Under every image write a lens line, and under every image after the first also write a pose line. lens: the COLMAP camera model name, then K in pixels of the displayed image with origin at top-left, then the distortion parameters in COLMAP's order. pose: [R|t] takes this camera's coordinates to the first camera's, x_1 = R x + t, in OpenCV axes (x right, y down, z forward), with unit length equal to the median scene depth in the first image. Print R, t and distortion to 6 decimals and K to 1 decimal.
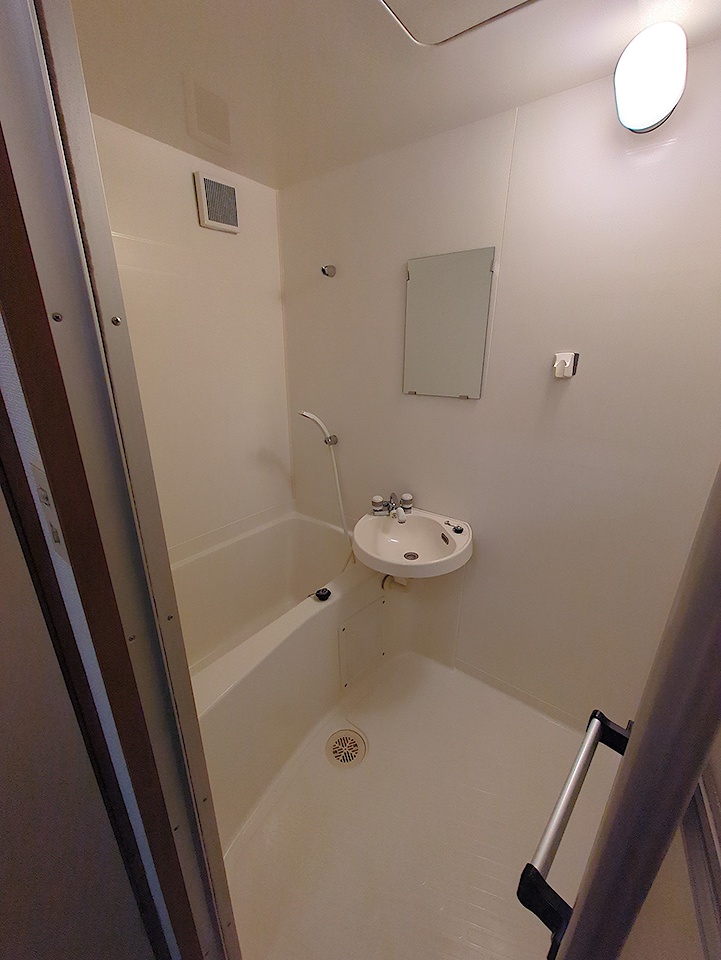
lens RADIAL K [[382.1, 0, 361.3], [0, 382.1, 477.0], [0, 0, 1]] dist [-0.001799, 0.000772]
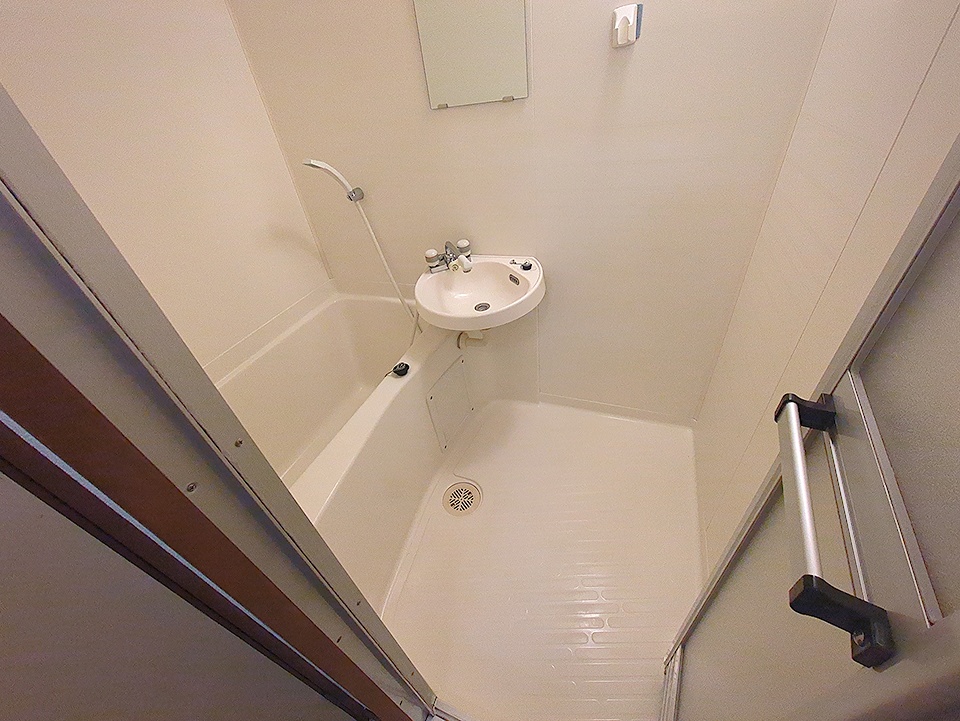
lens RADIAL K [[382.1, 0, 478.6], [0, 382.1, 360.8], [0, 0, 1]] dist [-0.001799, 0.000772]
pose [[0.954260, -0.259854, 0.147863, -0.048169], [0.203329, 0.926633, 0.316241, 0.032407], [-0.219192, -0.271712, 0.937085, 0.096622]]
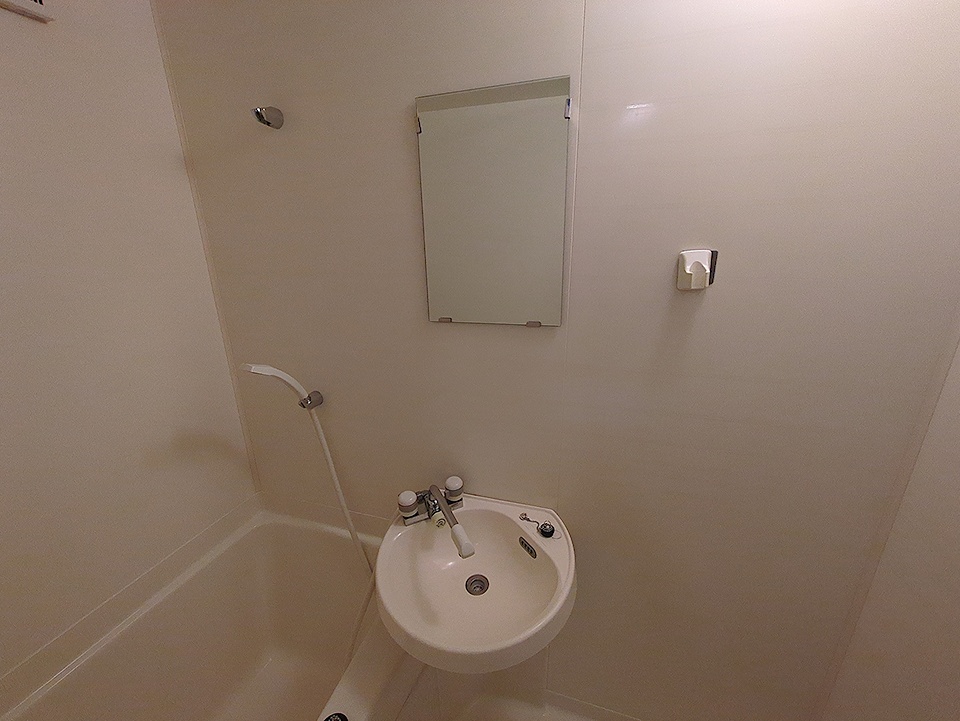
lens RADIAL K [[382.1, 0, 481.6], [0, 382.1, 359.3], [0, 0, 1]] dist [-0.001799, 0.000772]
pose [[0.939784, -0.119866, 0.320060, -0.014182], [0.129453, 0.991547, -0.008764, -0.141088], [-0.316304, 0.049669, 0.947357, 0.395666]]
